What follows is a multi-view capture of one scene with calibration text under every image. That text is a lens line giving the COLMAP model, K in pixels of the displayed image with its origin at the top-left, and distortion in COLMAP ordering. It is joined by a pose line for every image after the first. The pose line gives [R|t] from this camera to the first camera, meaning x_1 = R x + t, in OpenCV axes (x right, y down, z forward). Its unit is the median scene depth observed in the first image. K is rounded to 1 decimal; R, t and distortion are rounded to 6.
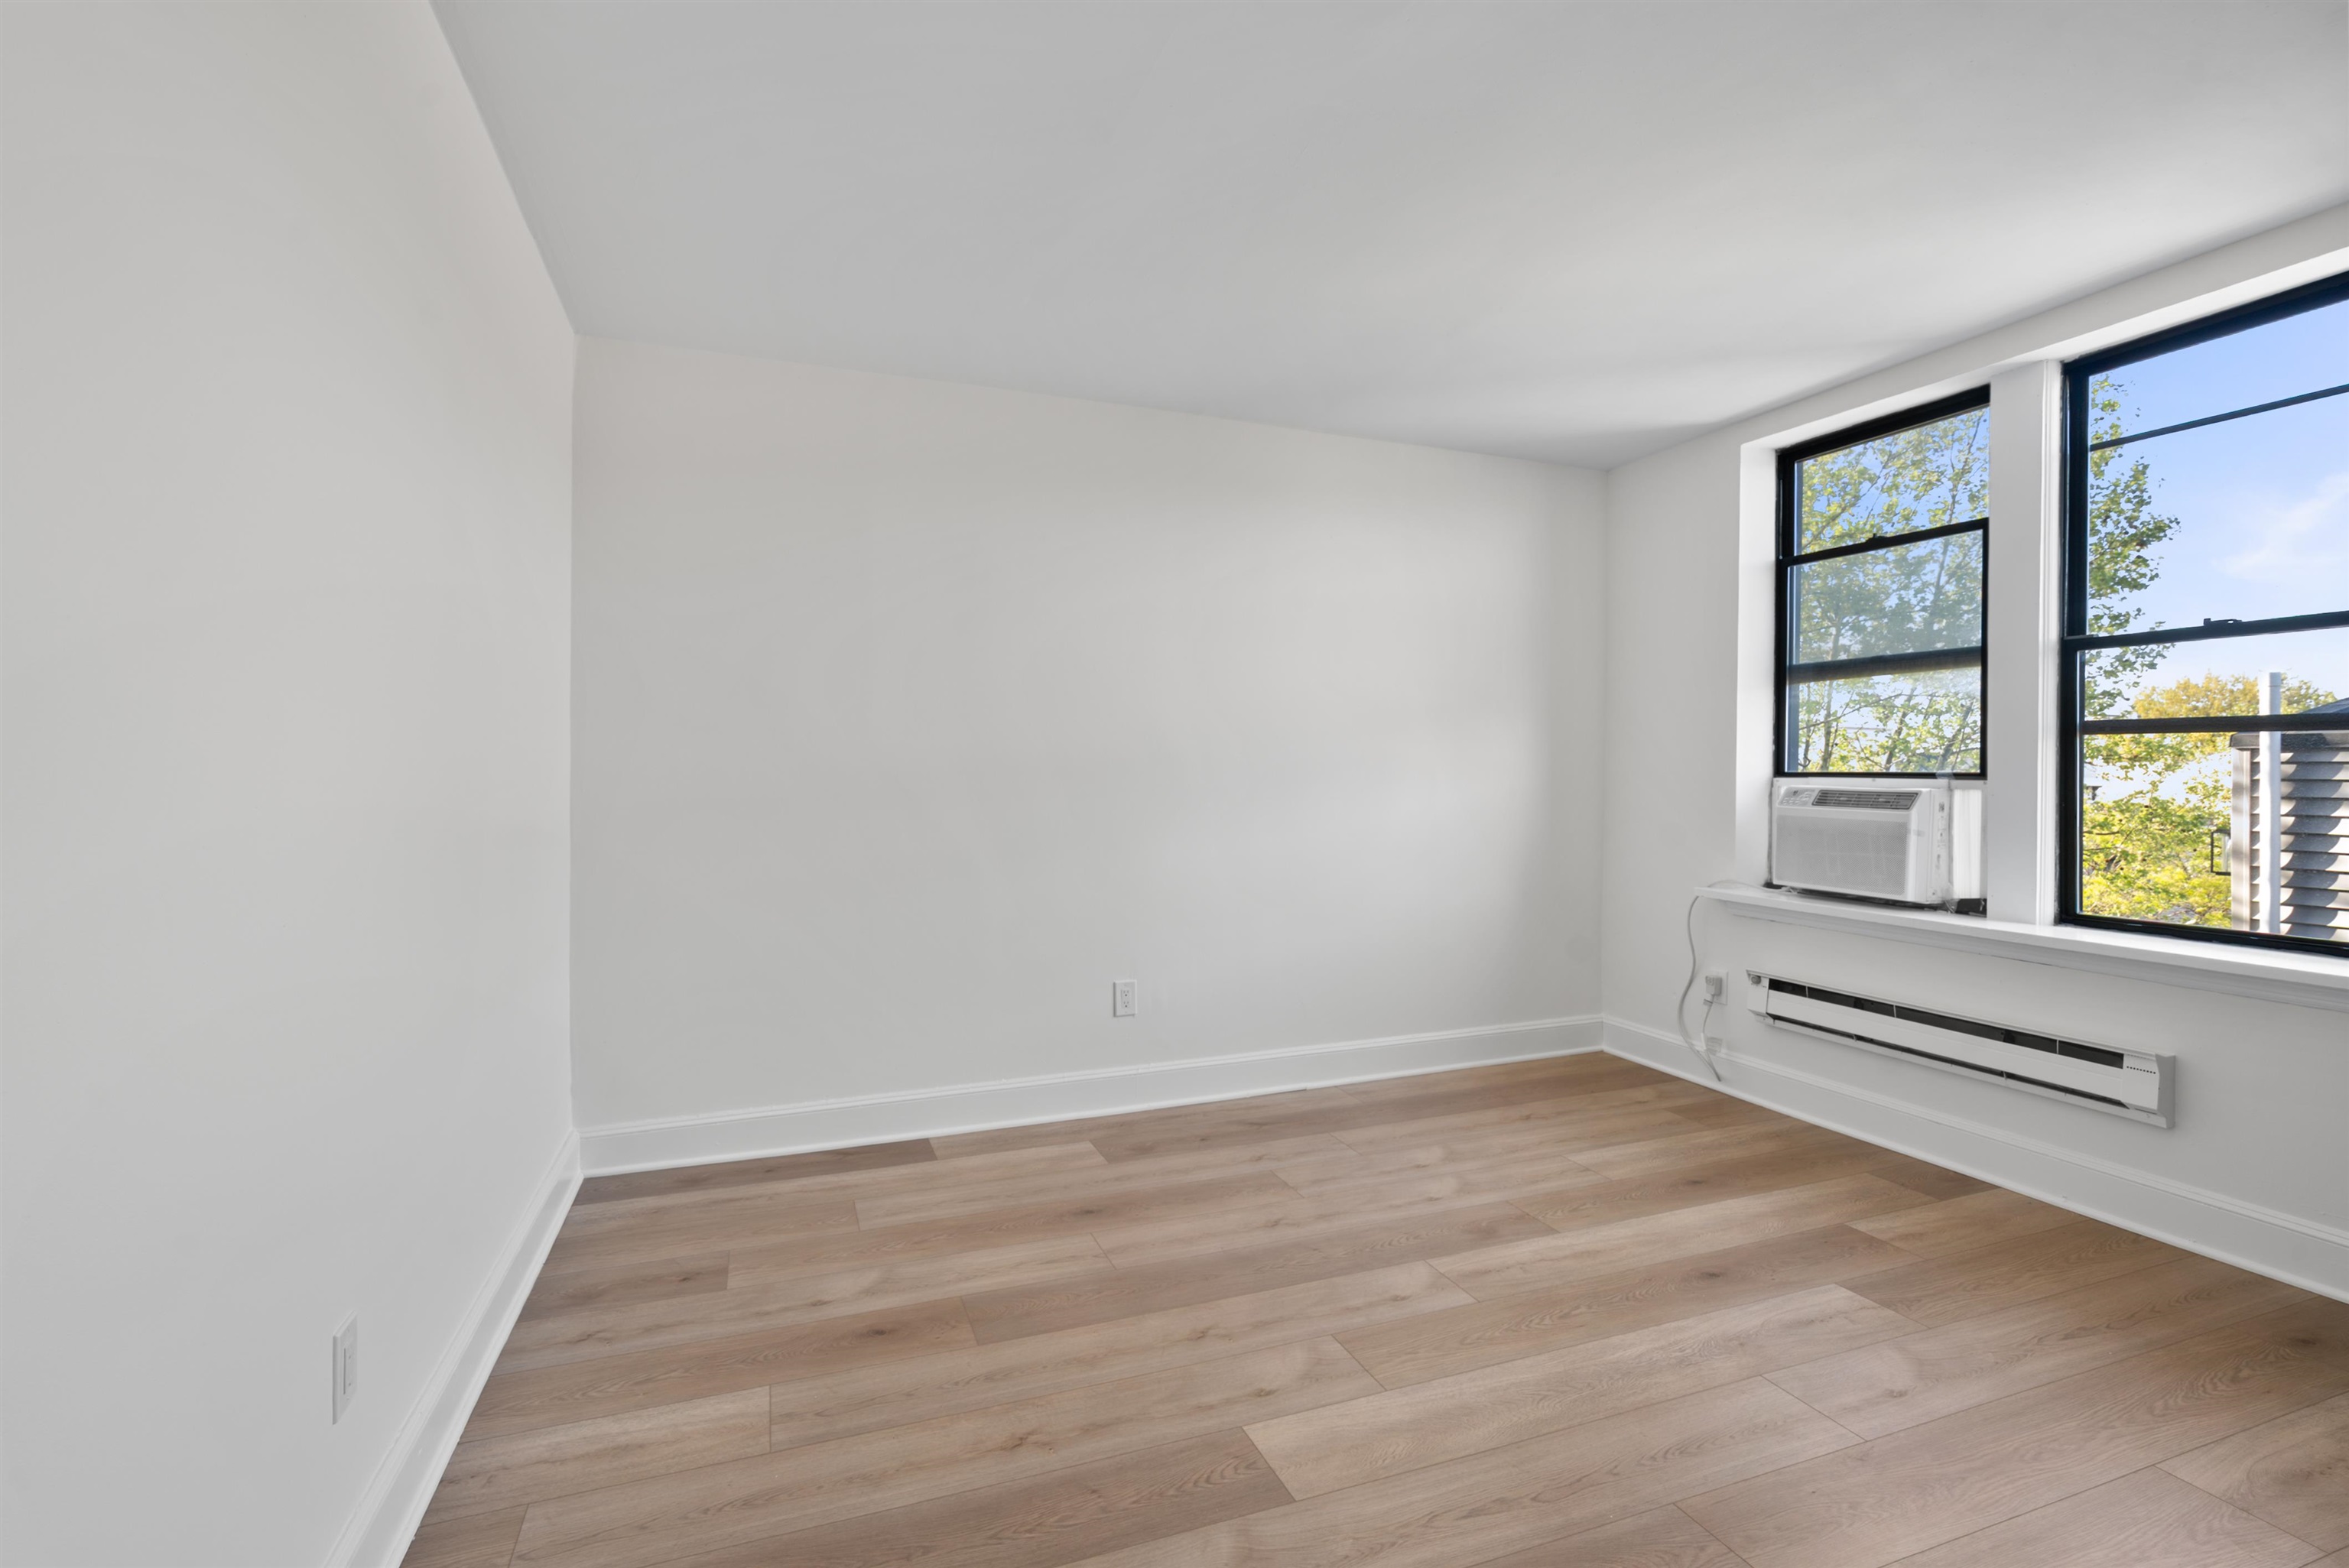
lens RADIAL K [[1113.4, 0, 1184.8], [0, 1113.4, 759.7], [0, 0, 1]] dist [-0.000910, 0.001433]
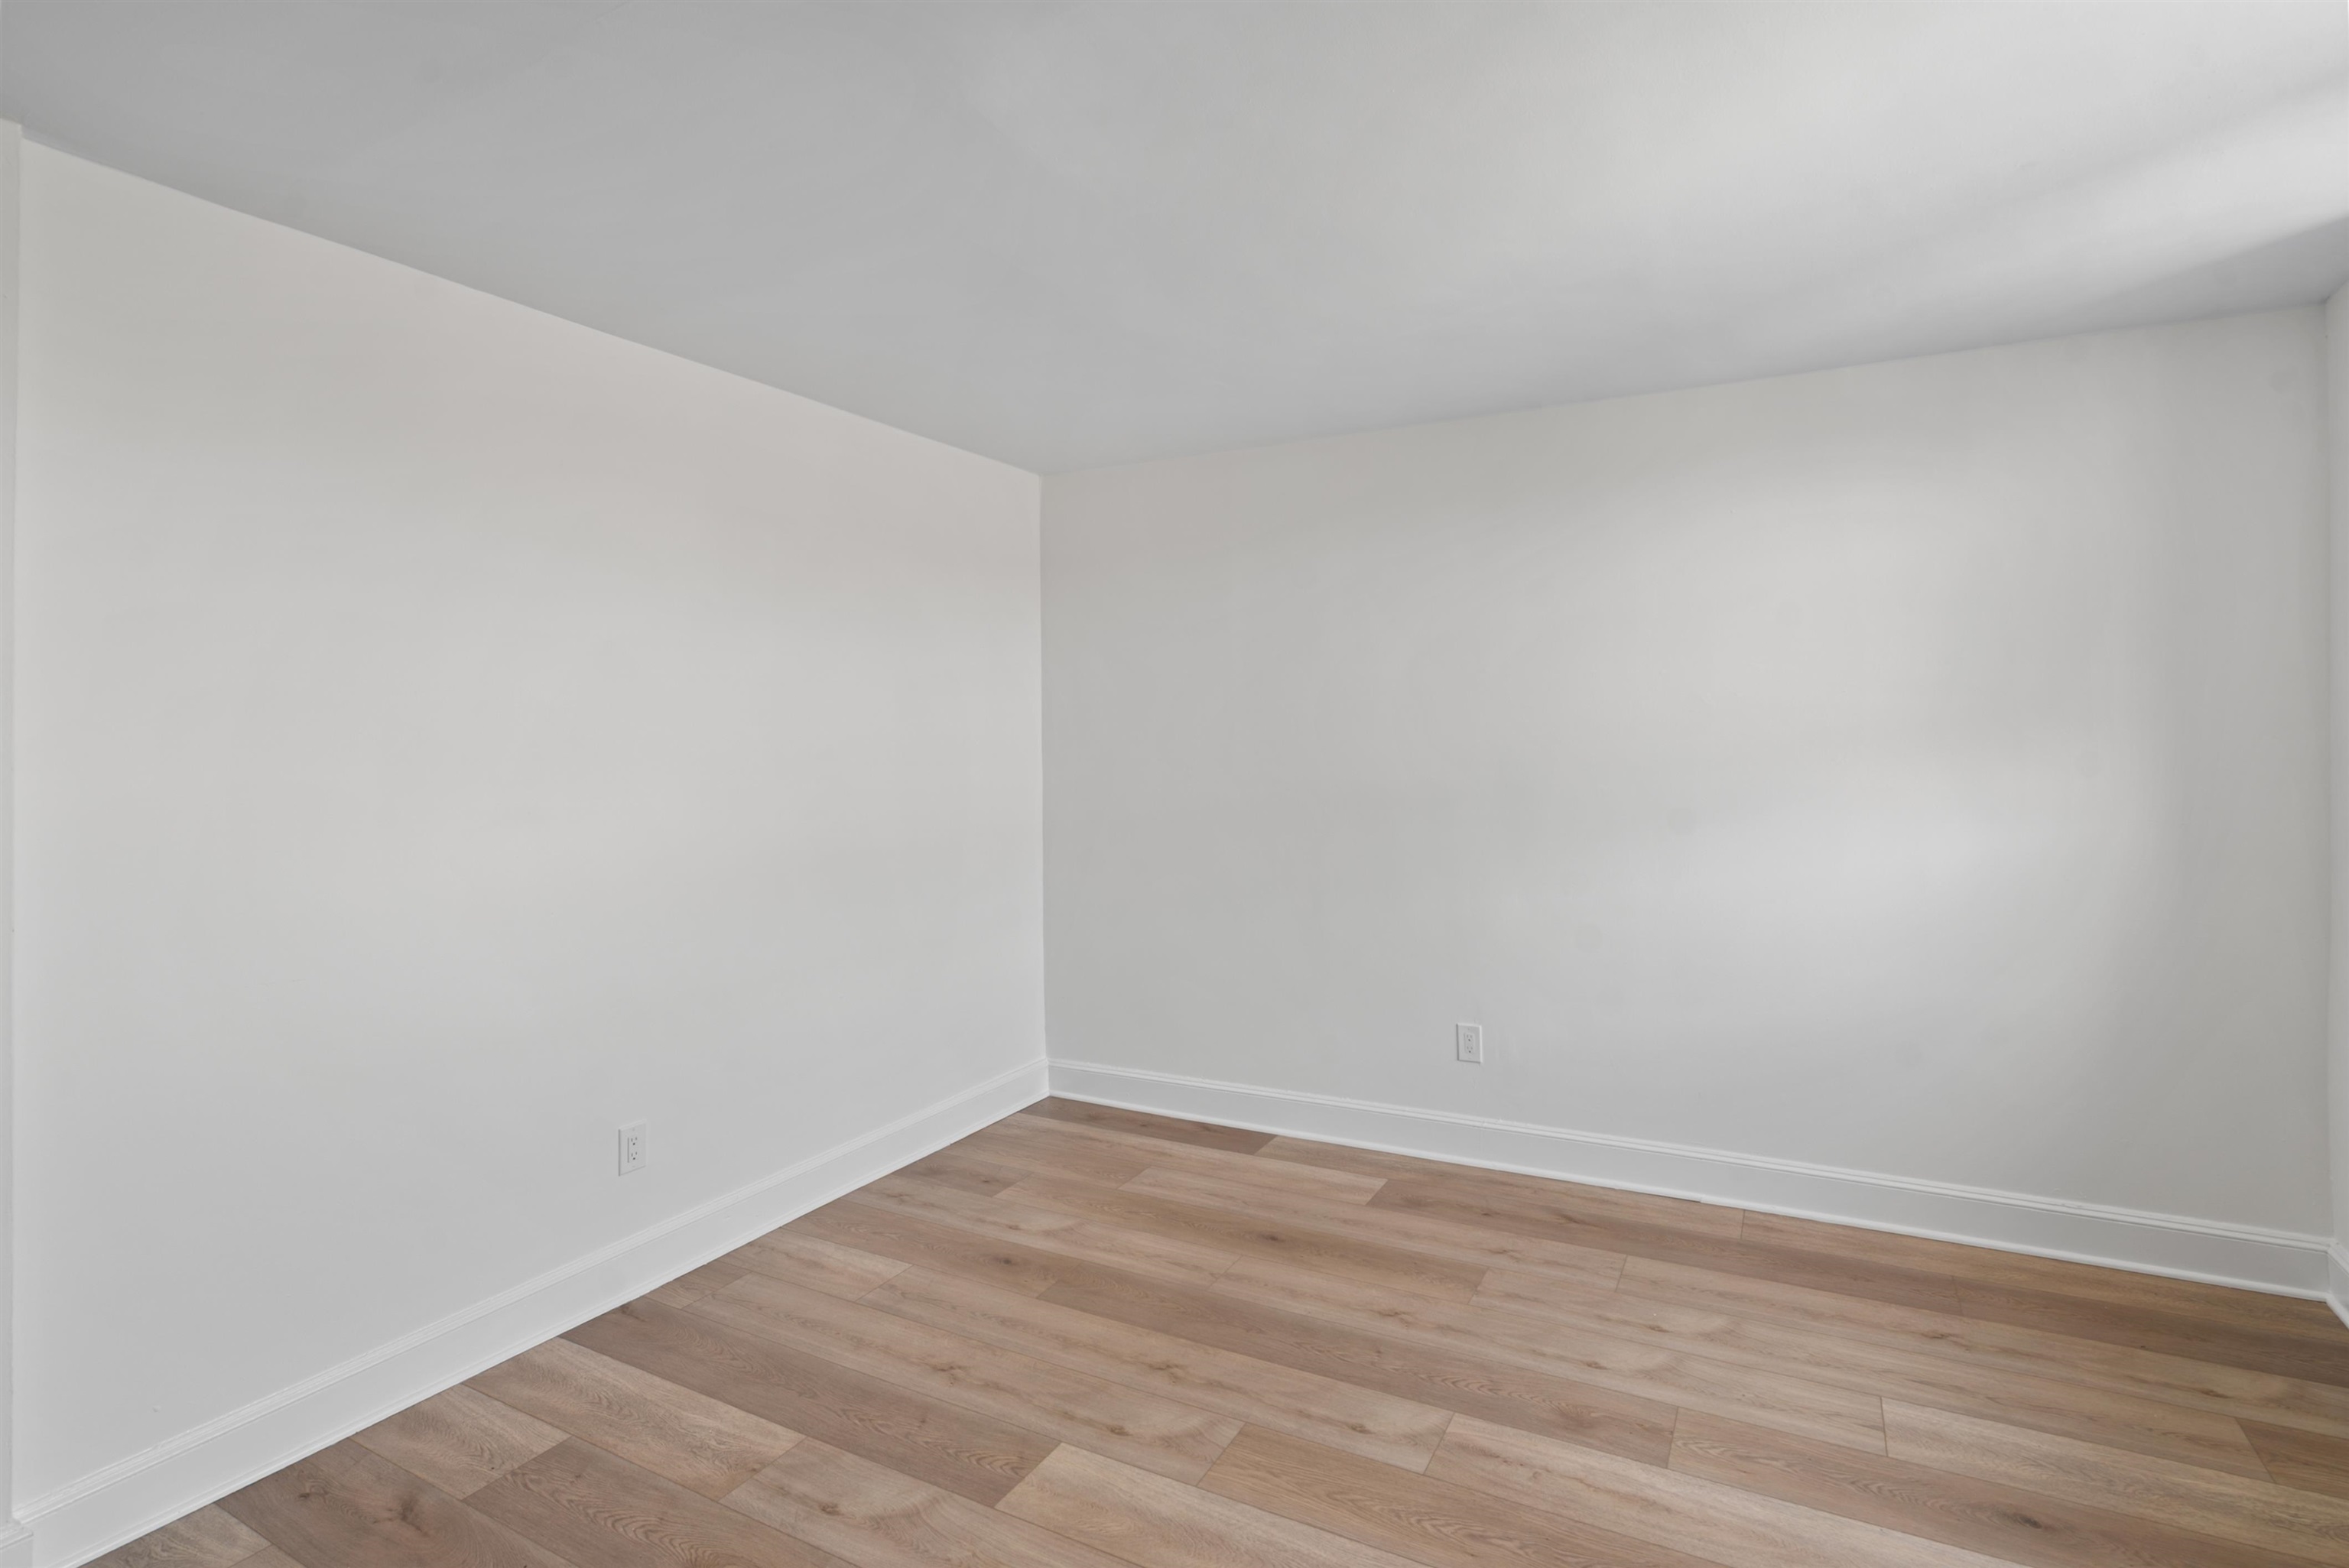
lens RADIAL K [[1132.0, 0, 1174.3], [0, 1132.0, 690.5], [0, 0, 1]] dist [0.001157, 0.000758]
pose [[0.643335, -0.039597, -0.764560, 0.624576], [0.020358, 0.999193, -0.034619, -0.067166], [0.765314, 0.006707, 0.643622, 0.216547]]
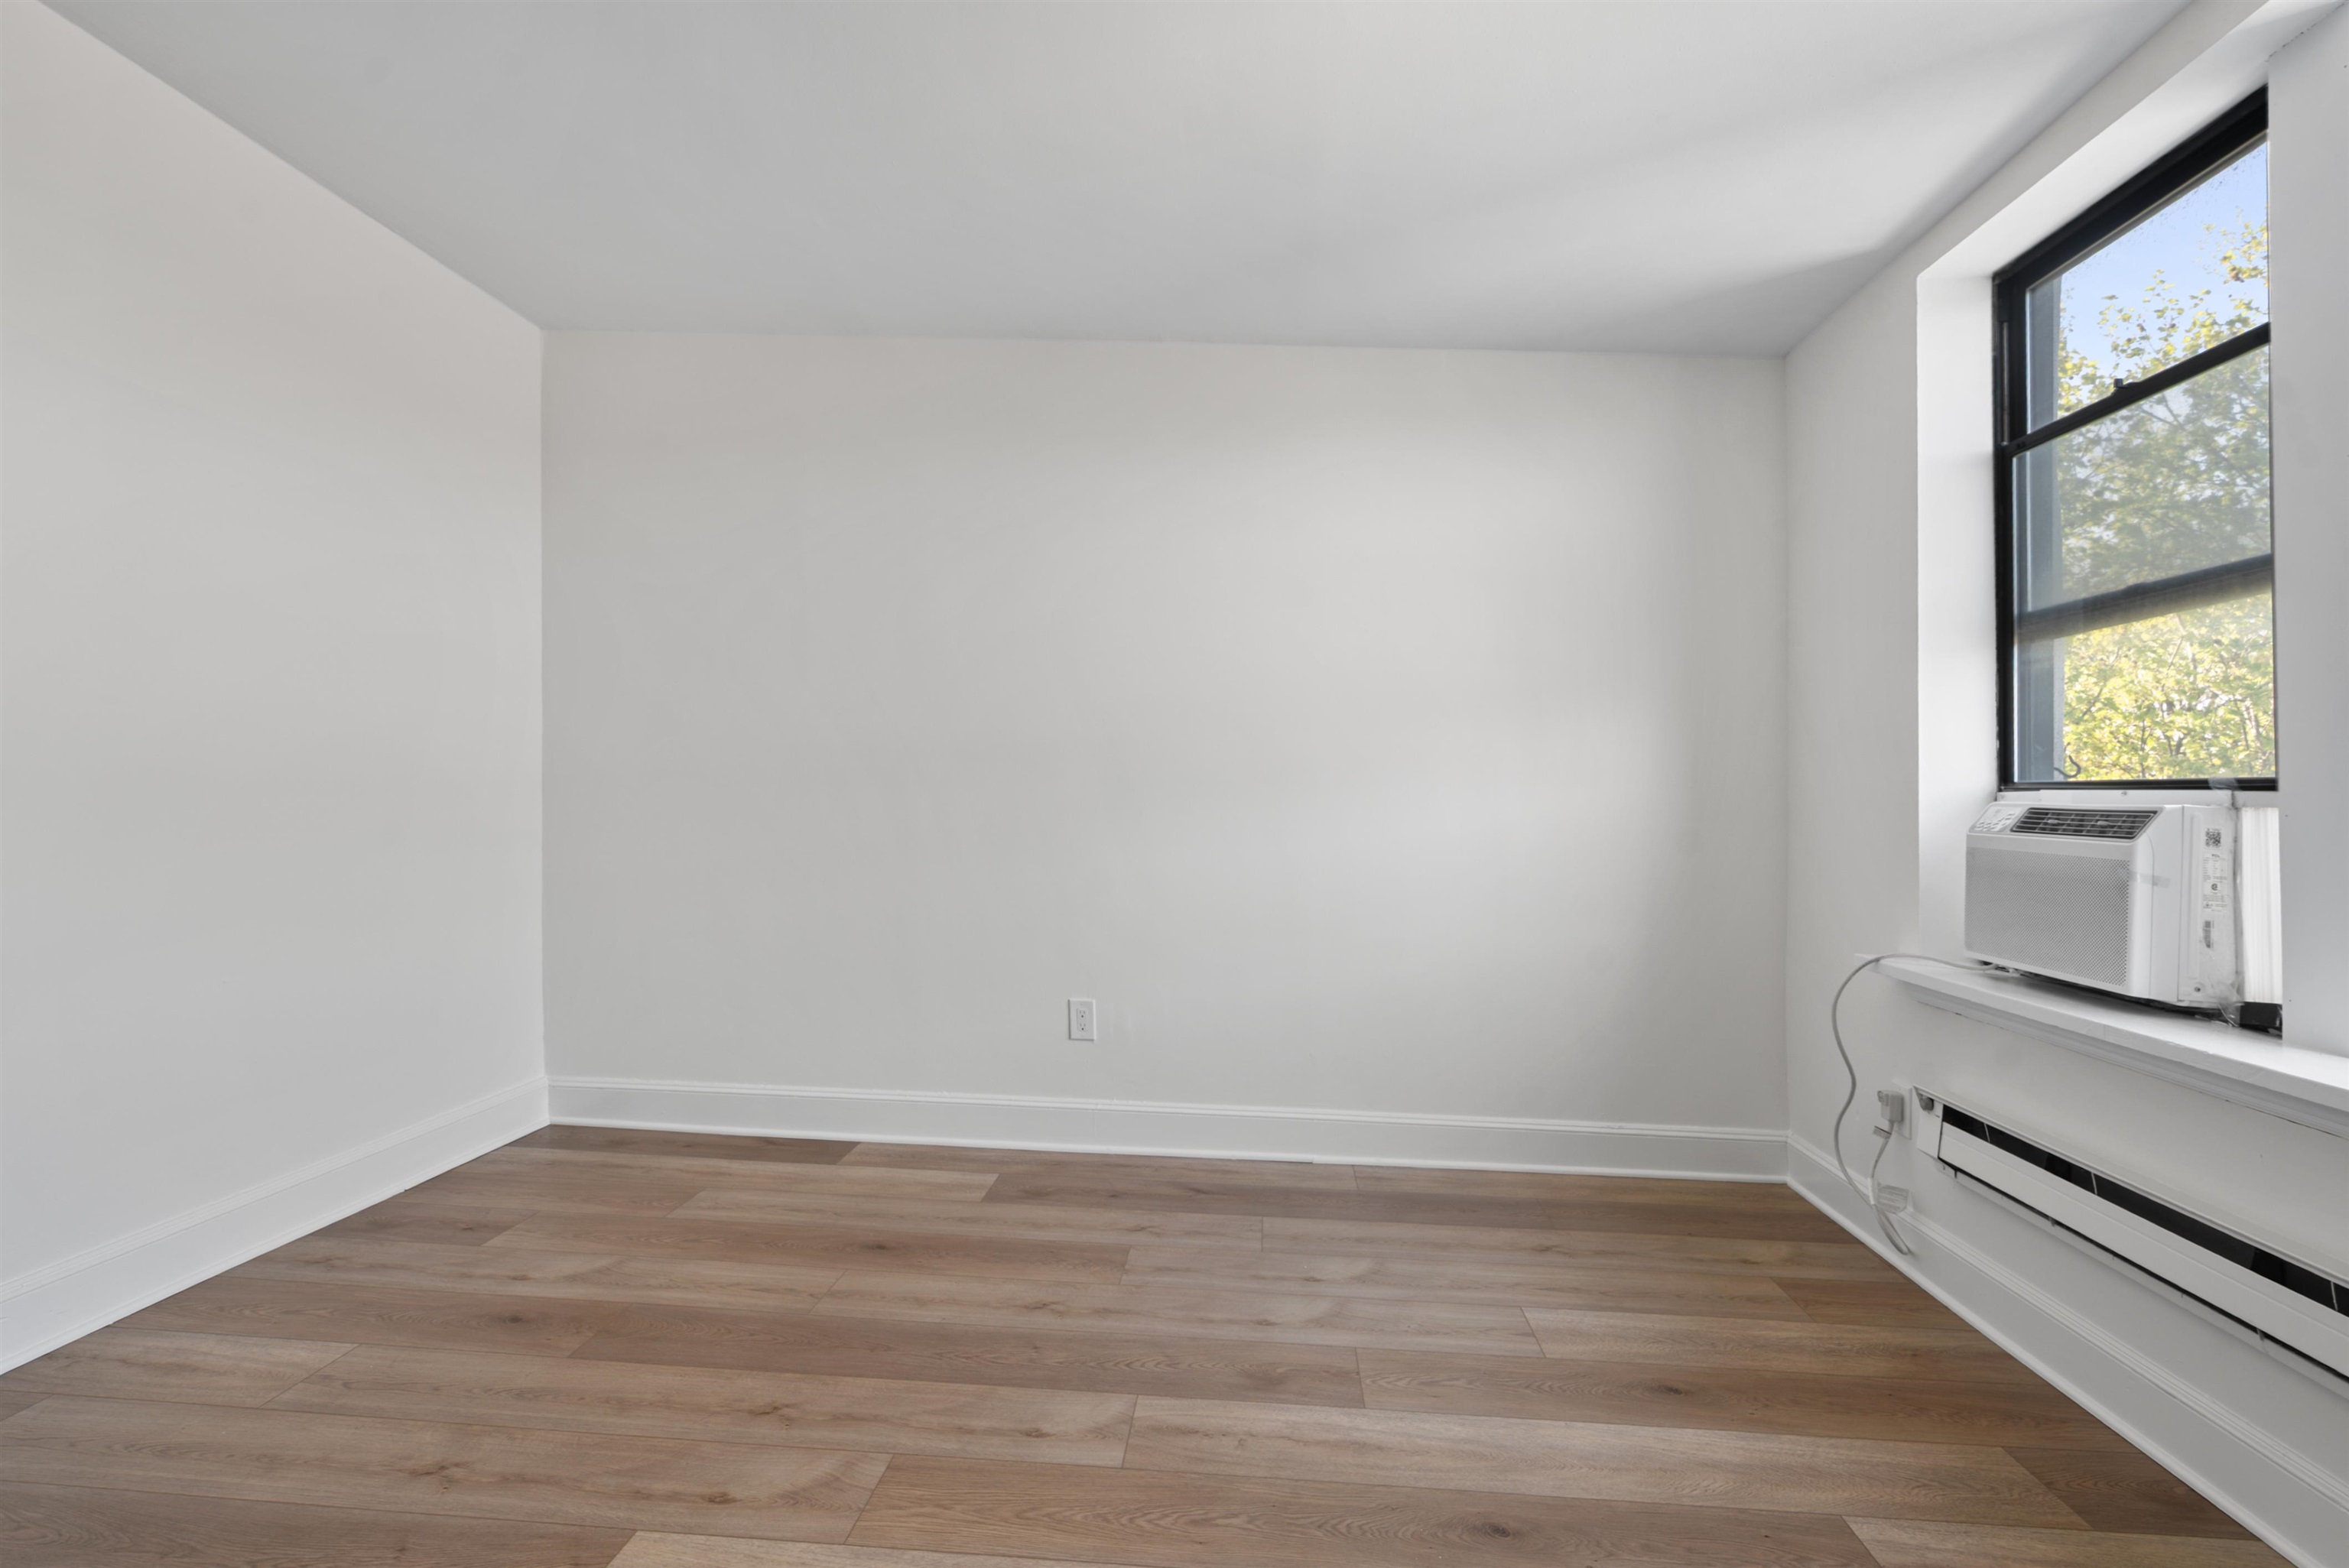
lens RADIAL K [[1144.4, 0, 1185.6], [0, 1144.4, 773.0], [0, 0, 1]] dist [0.000458, 0.000813]
pose [[0.906489, 0.024421, -0.421523, 0.453567], [-0.032149, 0.999420, -0.011235, 0.032901], [0.421004, 0.023736, 0.906748, 0.250803]]
